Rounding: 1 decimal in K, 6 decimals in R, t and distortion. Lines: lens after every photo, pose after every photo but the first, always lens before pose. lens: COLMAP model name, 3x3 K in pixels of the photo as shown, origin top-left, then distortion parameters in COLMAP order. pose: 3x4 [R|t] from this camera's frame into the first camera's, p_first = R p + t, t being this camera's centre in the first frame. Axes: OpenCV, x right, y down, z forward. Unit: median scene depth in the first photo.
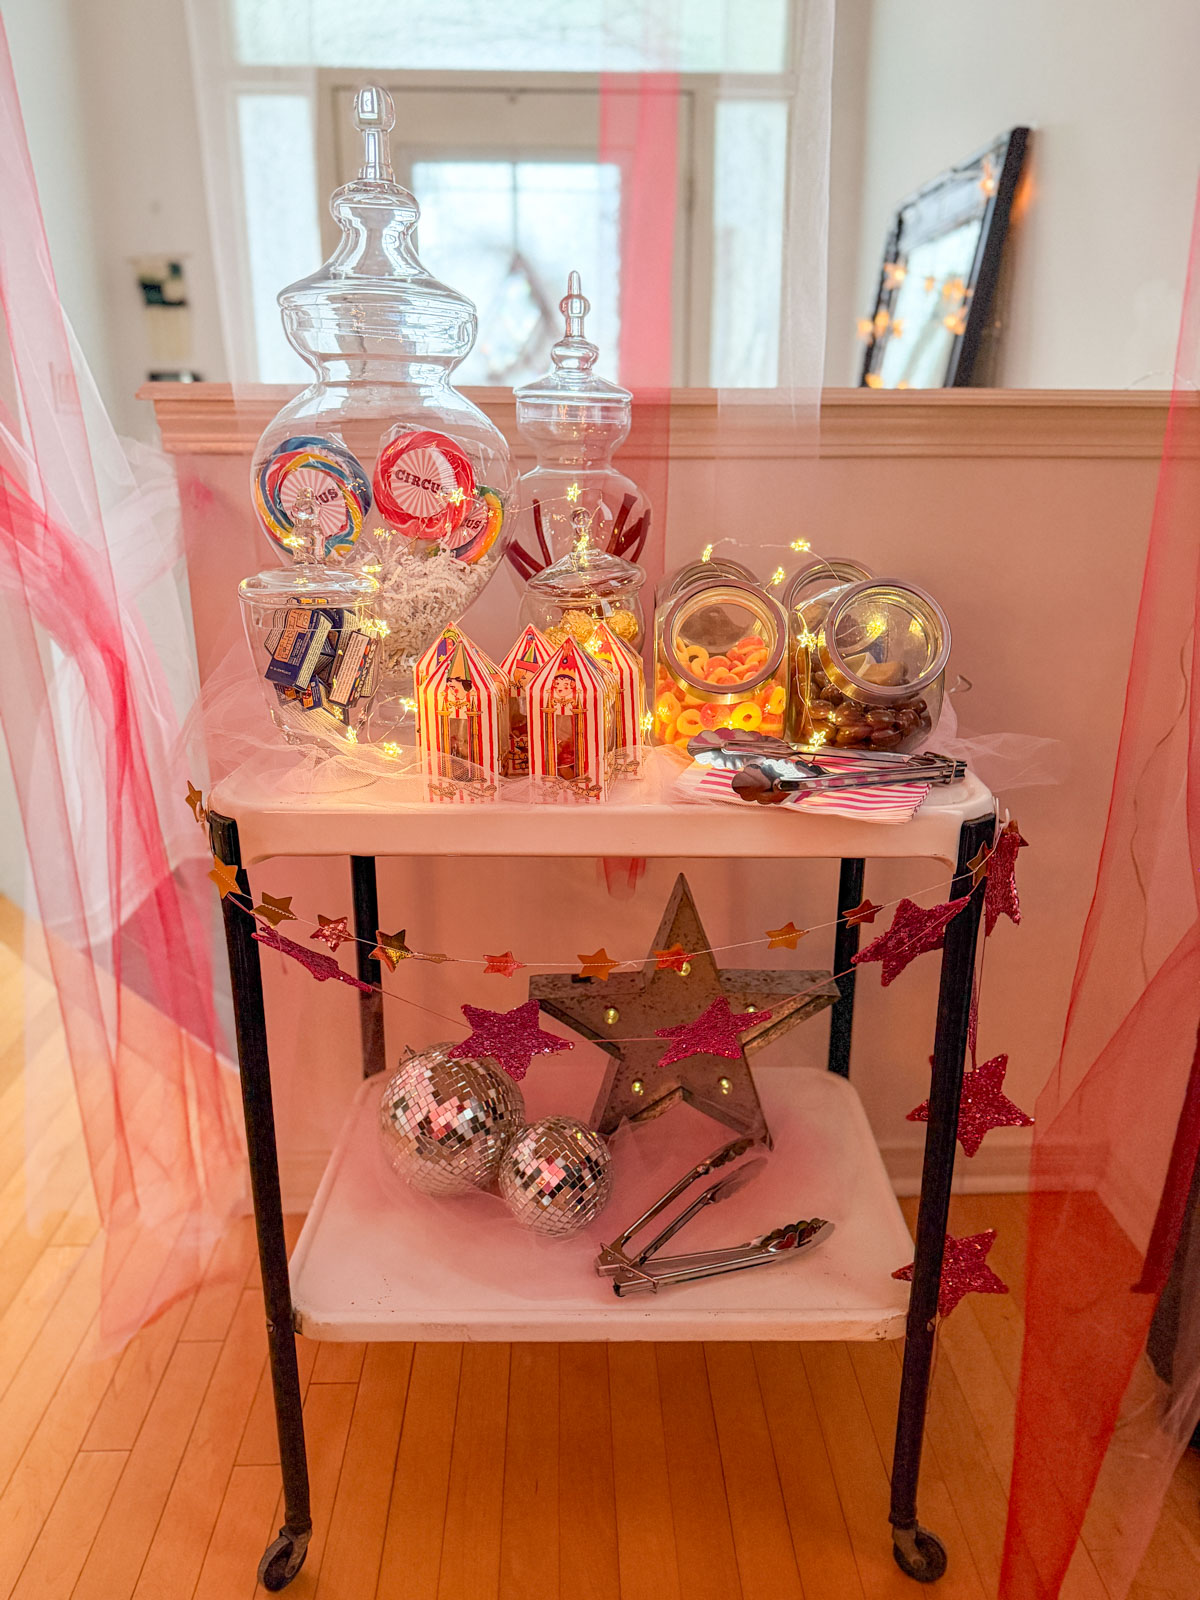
lens RADIAL K [[1029.2, 0, 600.0], [0, 1029.2, 800.0], [0, 0, 1]] dist [0.161830, -0.280844]
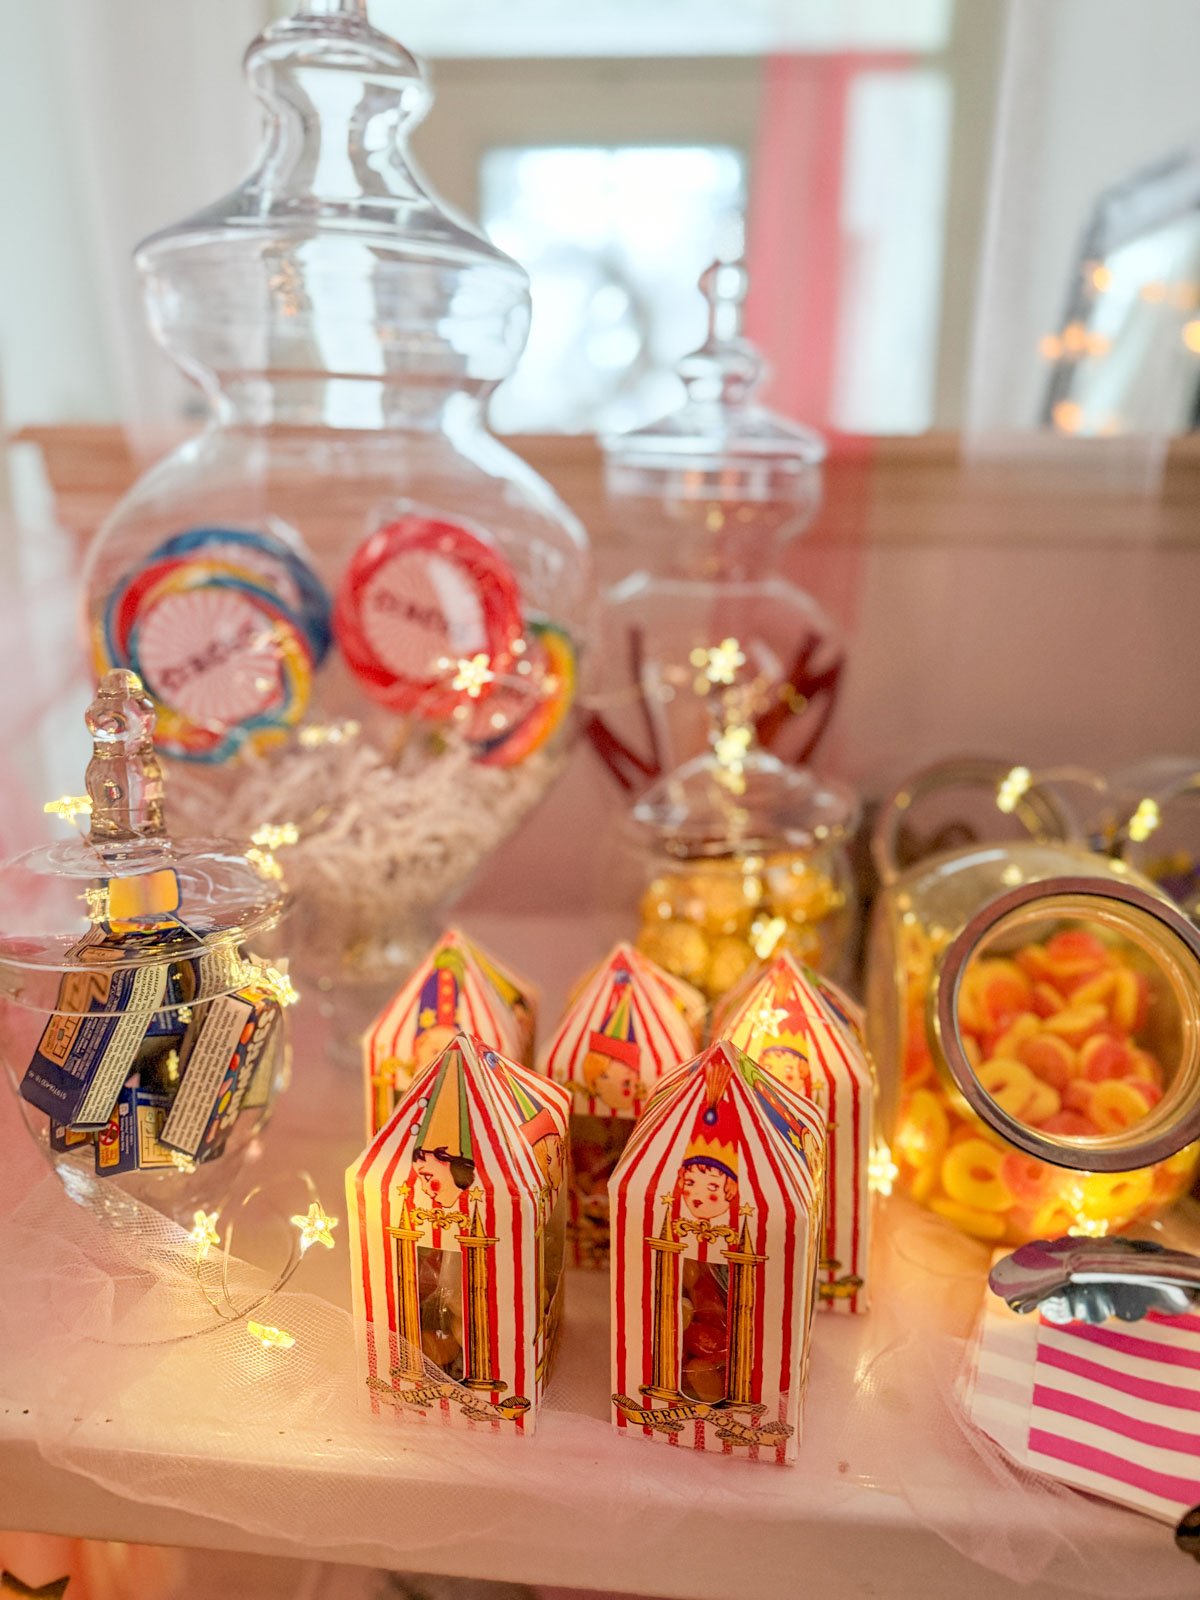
lens RADIAL K [[1083.4, 0, 600.0], [0, 1083.4, 800.0], [0, 0, 1]] dist [0.161323, -0.346122]
pose [[0.996842, 0.026736, -0.074774, -0.042722], [-0.029482, 0.998922, -0.035867, -0.214268], [0.073735, 0.037958, 0.996555, 0.513232]]
